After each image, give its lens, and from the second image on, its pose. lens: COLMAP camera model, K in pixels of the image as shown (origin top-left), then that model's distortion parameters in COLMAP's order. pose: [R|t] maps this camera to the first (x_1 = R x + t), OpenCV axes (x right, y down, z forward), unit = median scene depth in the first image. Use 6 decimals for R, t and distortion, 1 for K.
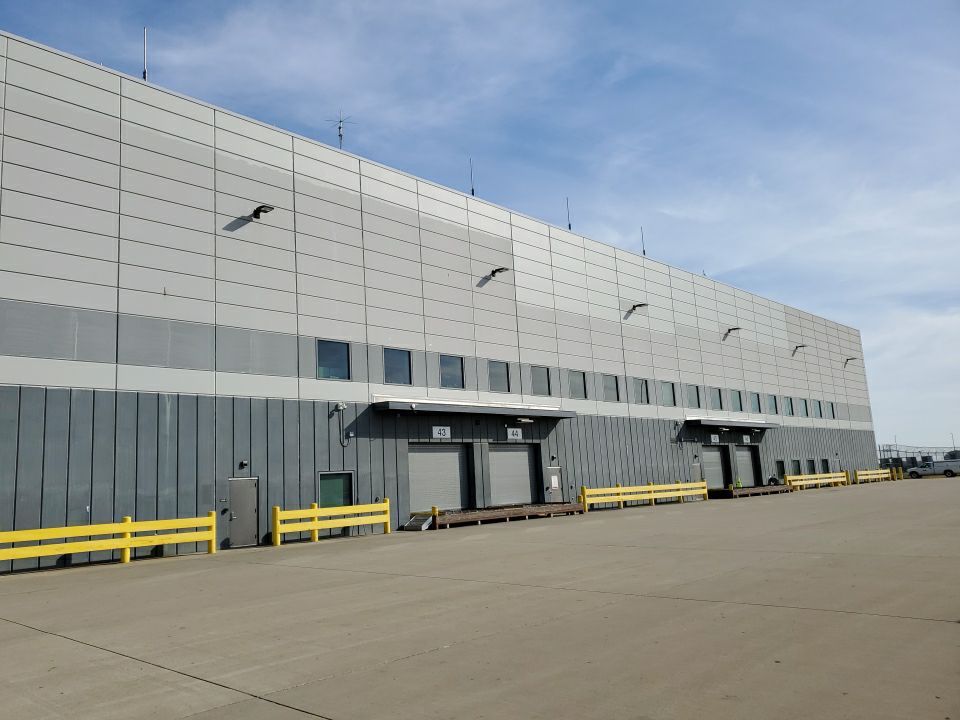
lens RADIAL K [[776.6, 0, 476.6], [0, 776.6, 354.4], [0, 0, 1]] dist [0.055147, -0.042404]
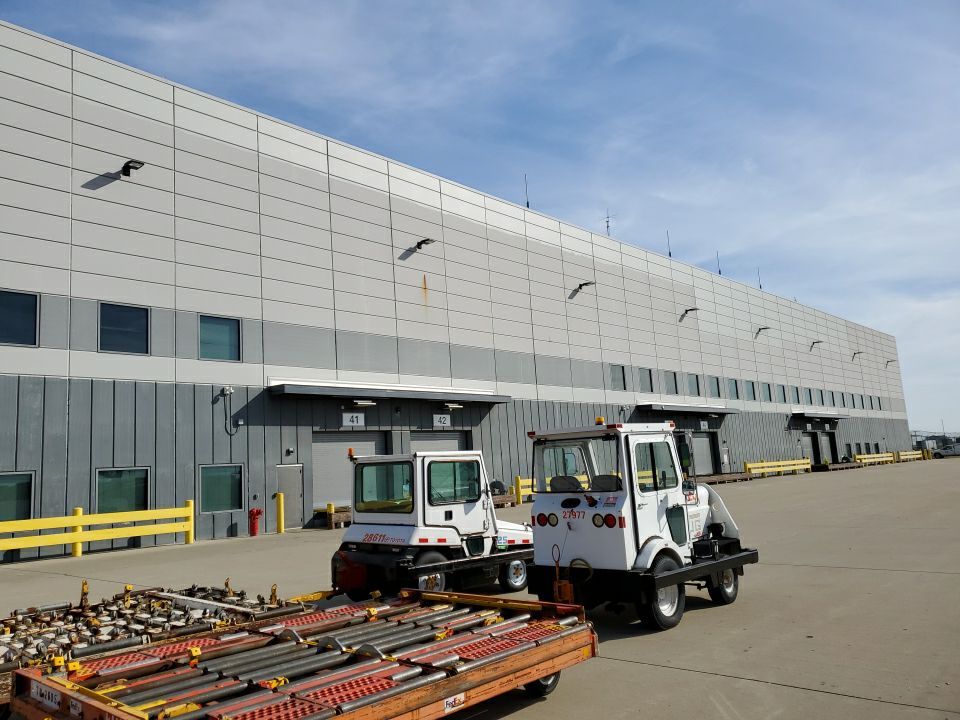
lens RADIAL K [[776.6, 0, 484.7], [0, 776.6, 354.2], [0, 0, 1]] dist [0.055147, -0.042404]
pose [[0.999618, -0.002497, 0.027520, 0.077671], [0.002070, 0.999878, 0.015504, 0.009947], [-0.027555, -0.015442, 0.999501, 0.086296]]
